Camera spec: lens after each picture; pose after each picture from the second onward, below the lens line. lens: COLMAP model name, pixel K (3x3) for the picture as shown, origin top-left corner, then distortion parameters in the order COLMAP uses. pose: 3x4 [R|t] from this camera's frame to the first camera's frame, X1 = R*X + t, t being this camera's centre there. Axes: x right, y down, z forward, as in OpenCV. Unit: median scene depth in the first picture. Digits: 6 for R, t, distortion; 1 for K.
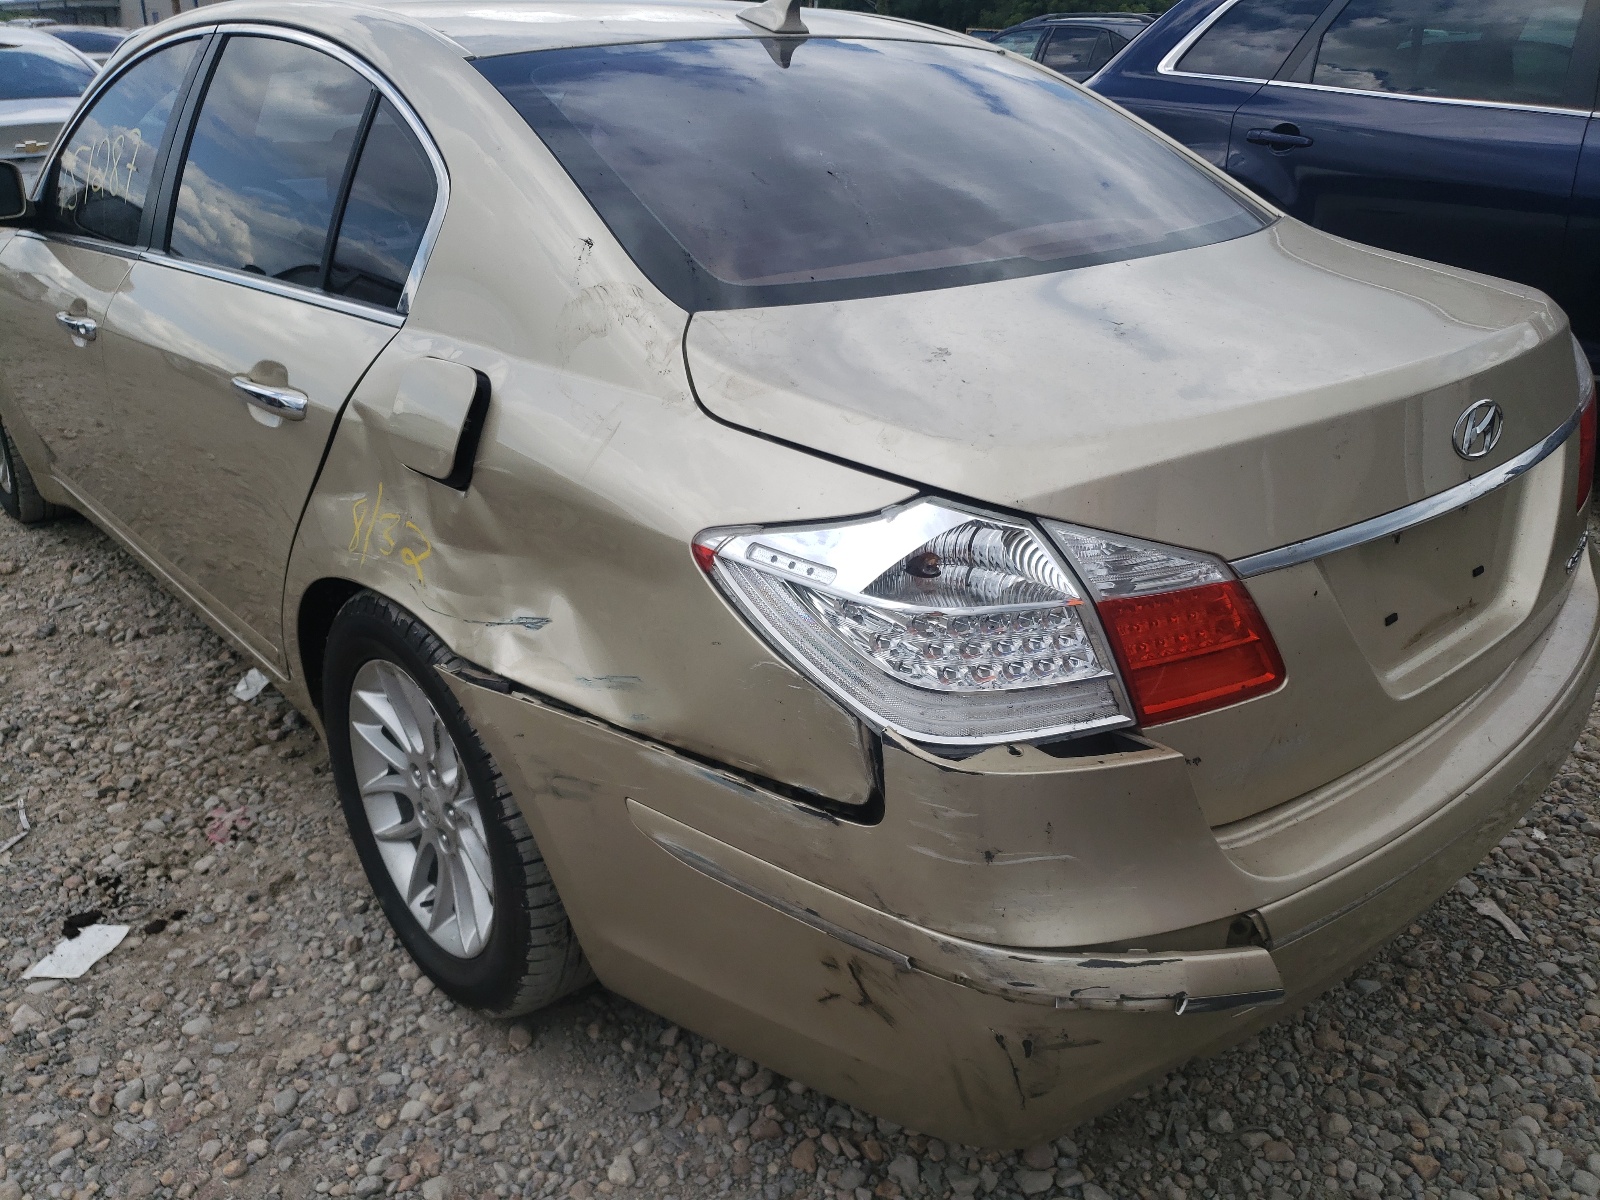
lens RADIAL K [[1220.5, 0, 799.6], [0, 1220.5, 623.7], [0, 0, 1]] dist [-0.056268, 0.102786]
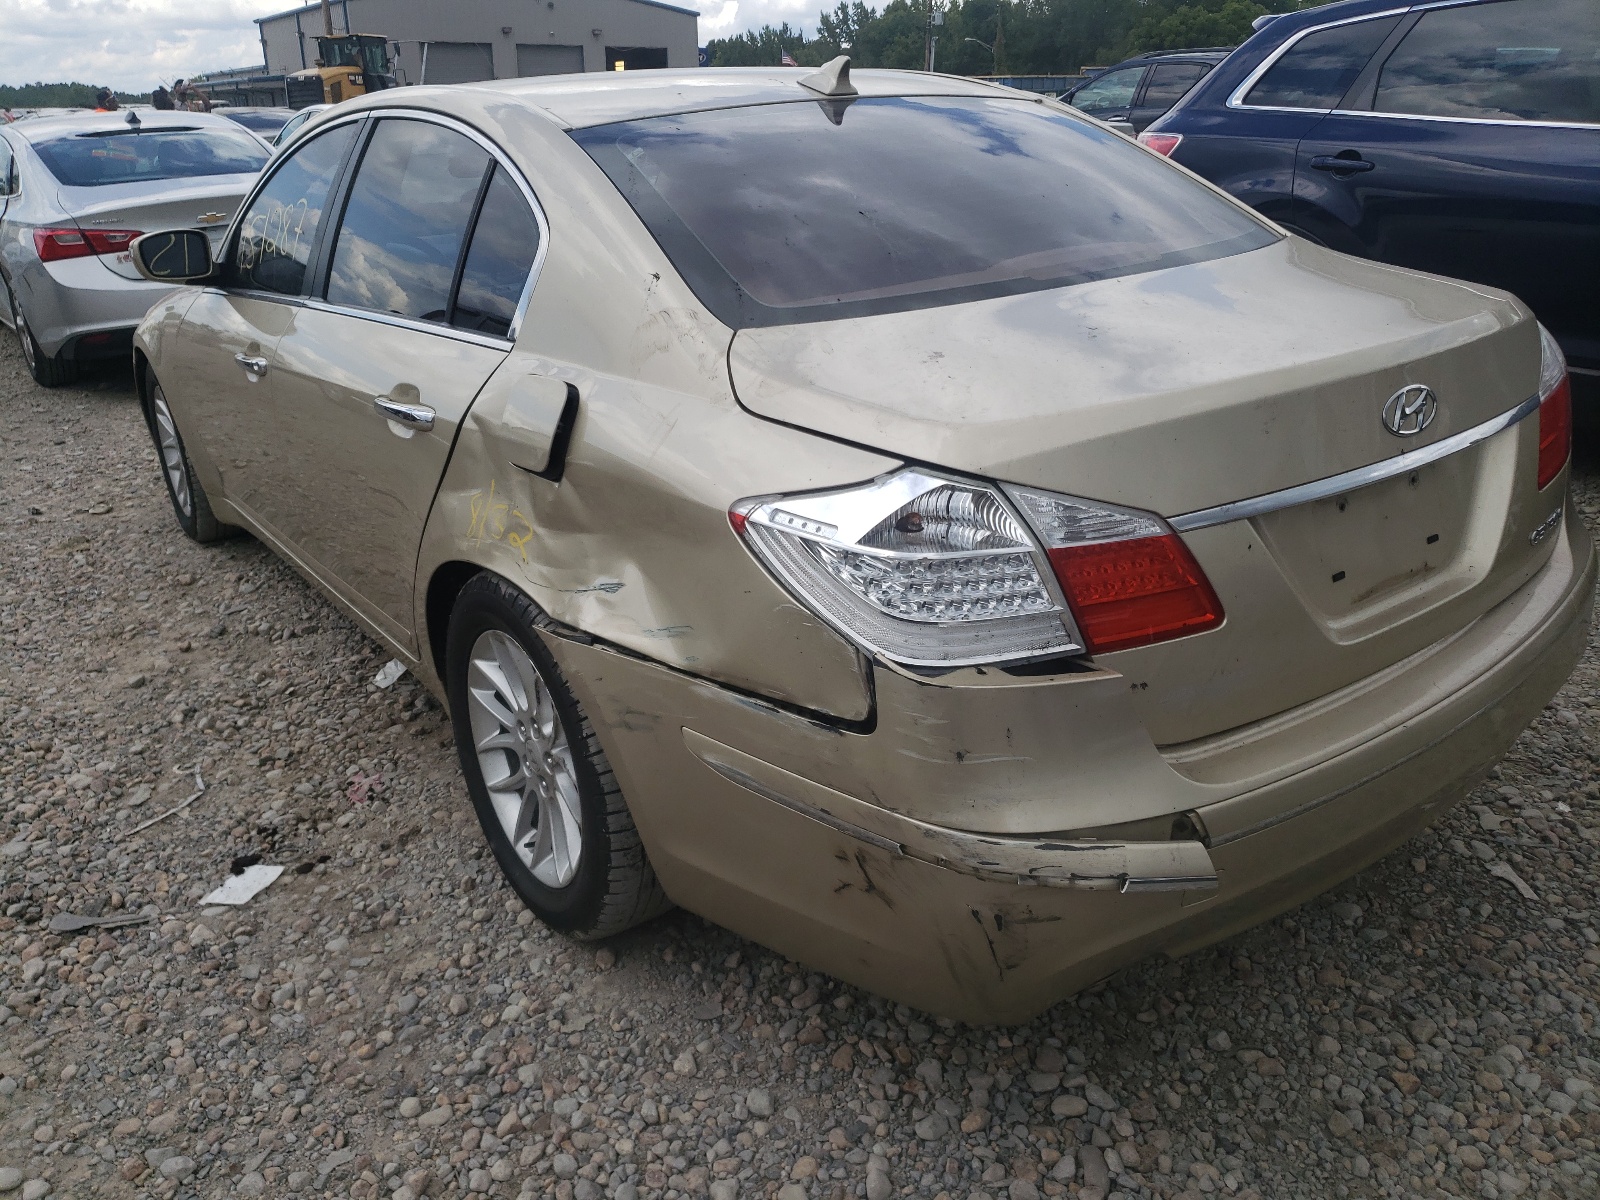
lens RADIAL K [[1204.3, 0, 800.0], [0, 1204.3, 600.0], [0, 0, 1]] dist [0.005579, 0.001008]
pose [[0.995038, -0.004845, -0.099381, 0.073024], [0.000066, 0.998846, -0.048027, 0.057557], [0.099499, 0.047783, 0.993890, -0.145687]]
